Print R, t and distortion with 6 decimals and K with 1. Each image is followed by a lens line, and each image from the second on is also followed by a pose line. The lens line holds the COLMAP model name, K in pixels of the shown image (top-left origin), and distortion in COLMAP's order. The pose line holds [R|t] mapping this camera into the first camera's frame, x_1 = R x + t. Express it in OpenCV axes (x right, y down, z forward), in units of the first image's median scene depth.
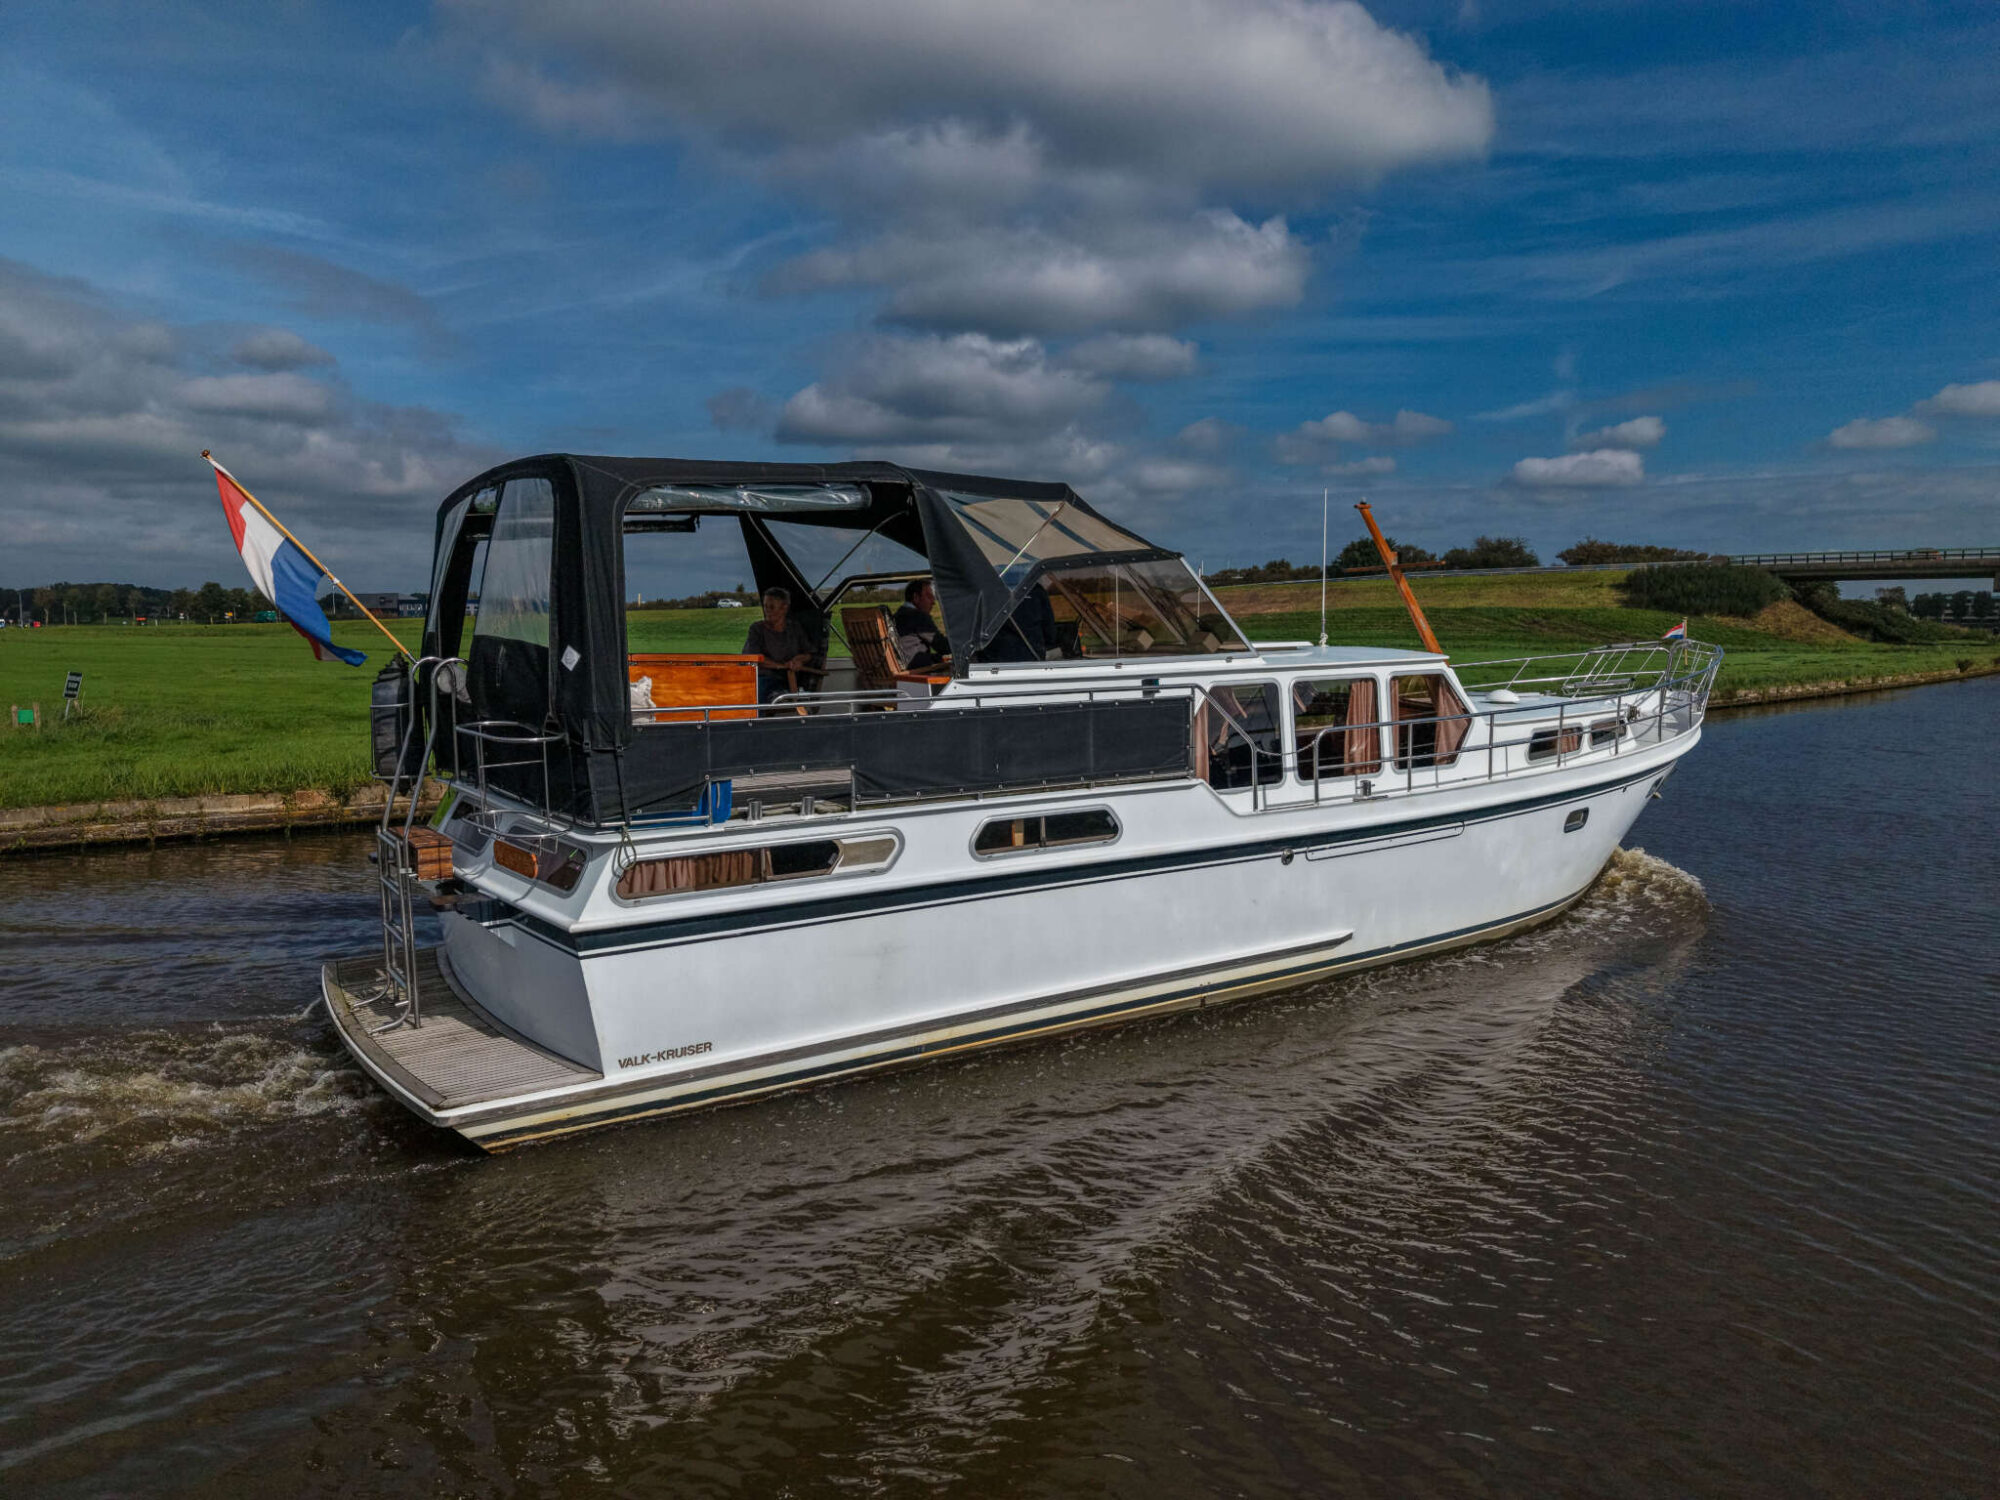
lens RADIAL K [[1363.2, 0, 1009.5], [0, 1363.2, 743.7], [0, 0, 1]] dist [0.011162, -0.008106]
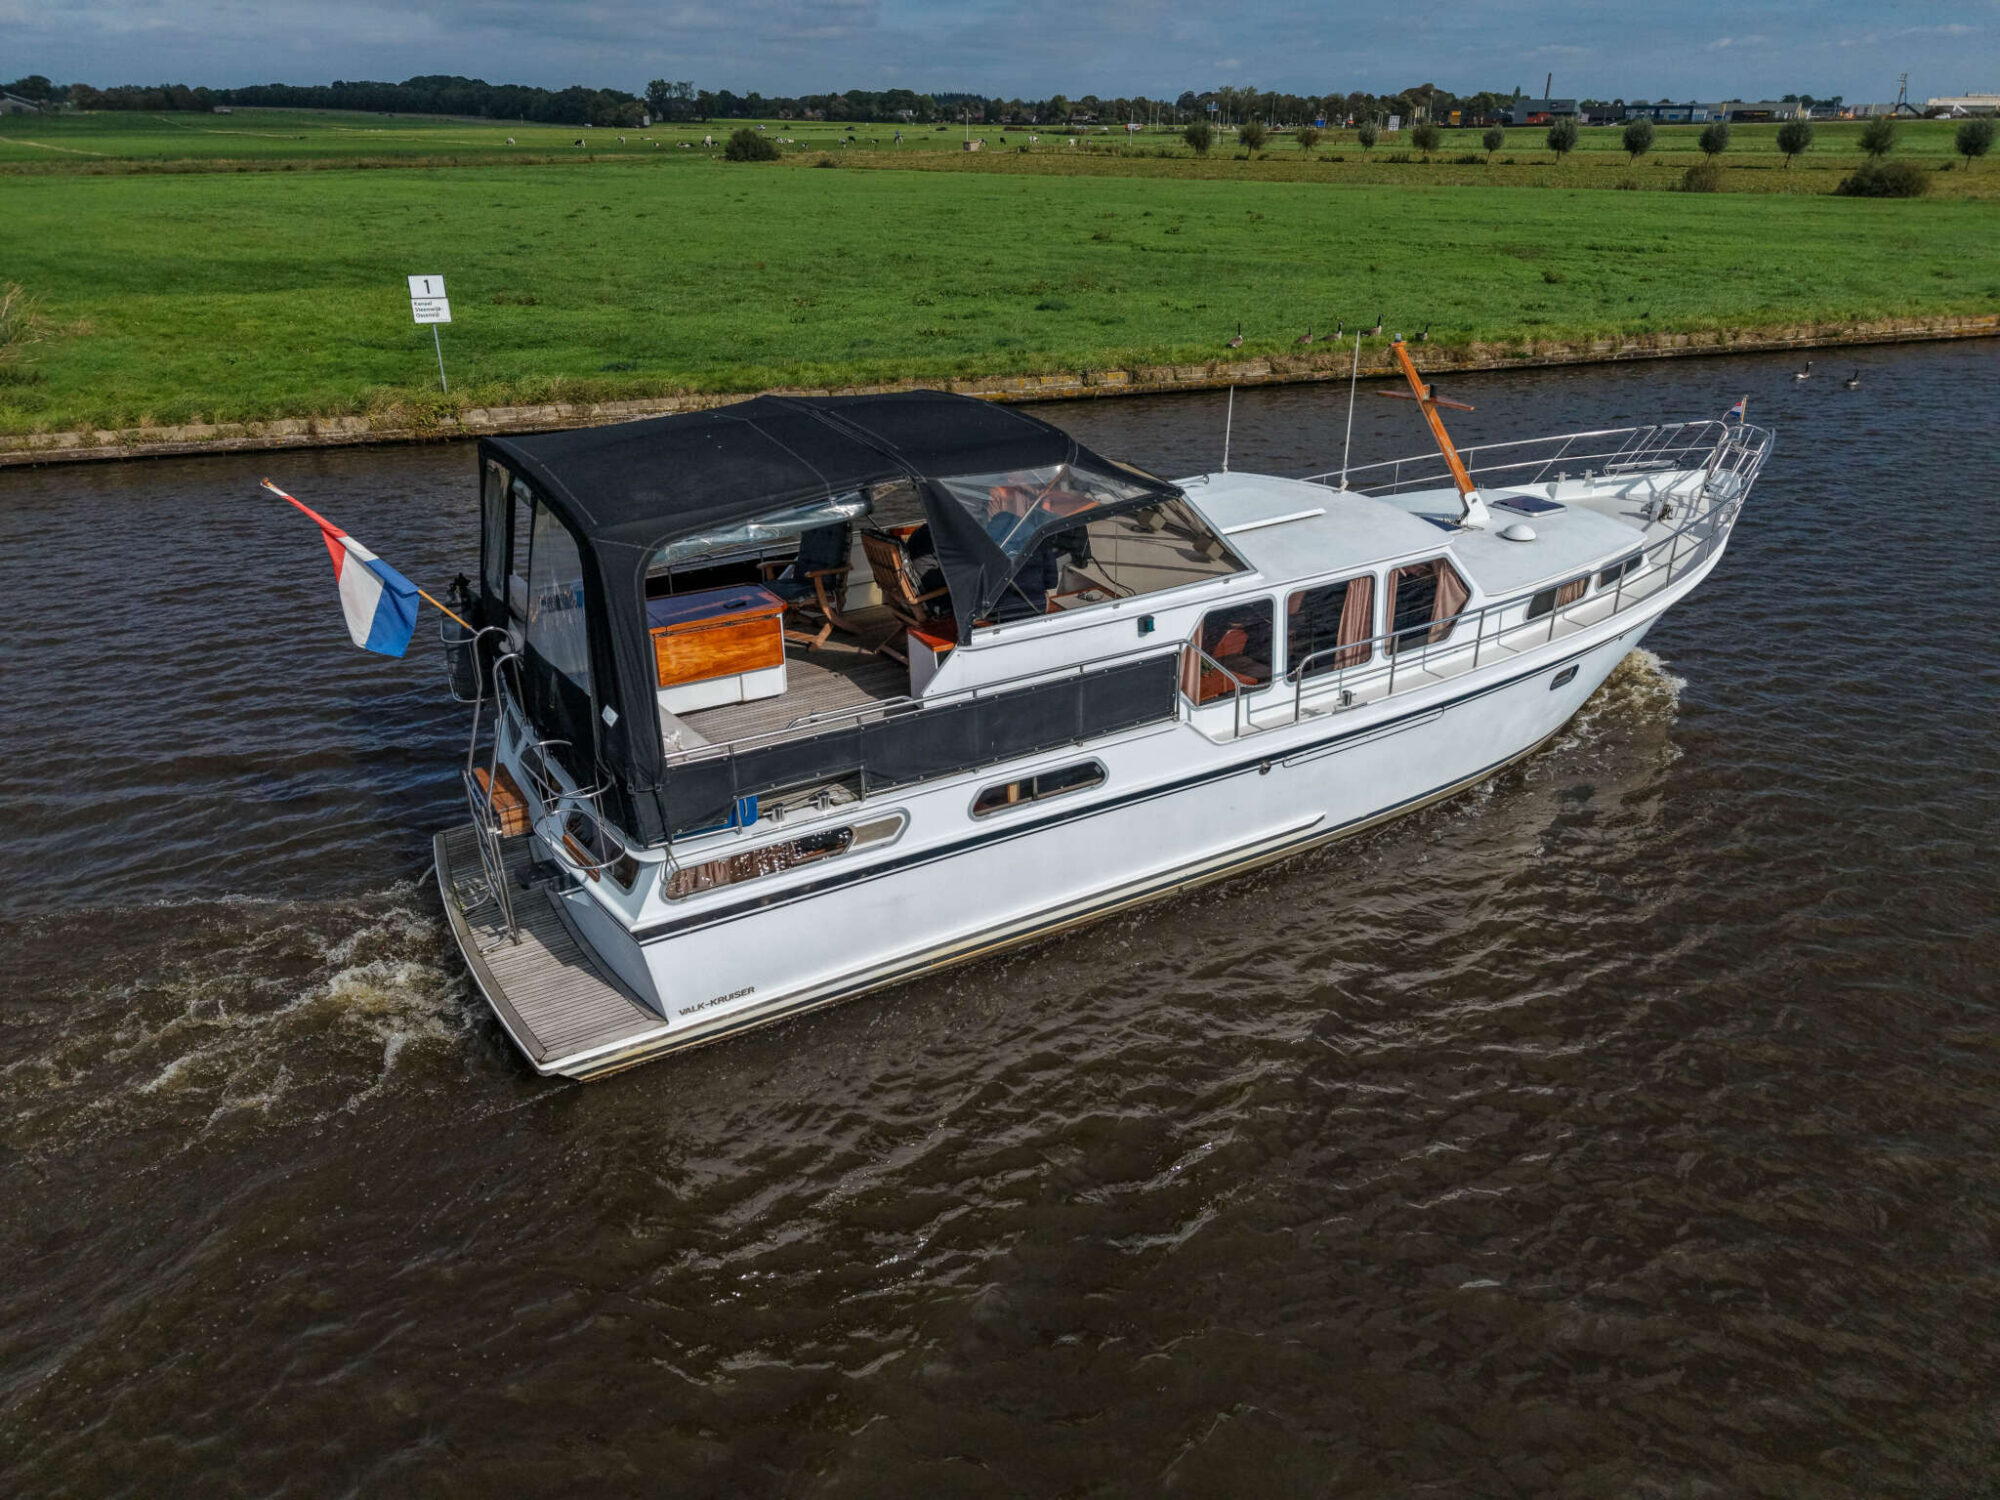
lens RADIAL K [[1363.2, 0, 999.9], [0, 1363.2, 754.5], [0, 0, 1]] dist [0.011162, -0.008106]
pose [[0.997776, 0.026410, -0.061199, 0.053507], [-0.003412, 0.937188, 0.348809, -0.299223], [0.066567, -0.347824, 0.935194, -0.045038]]
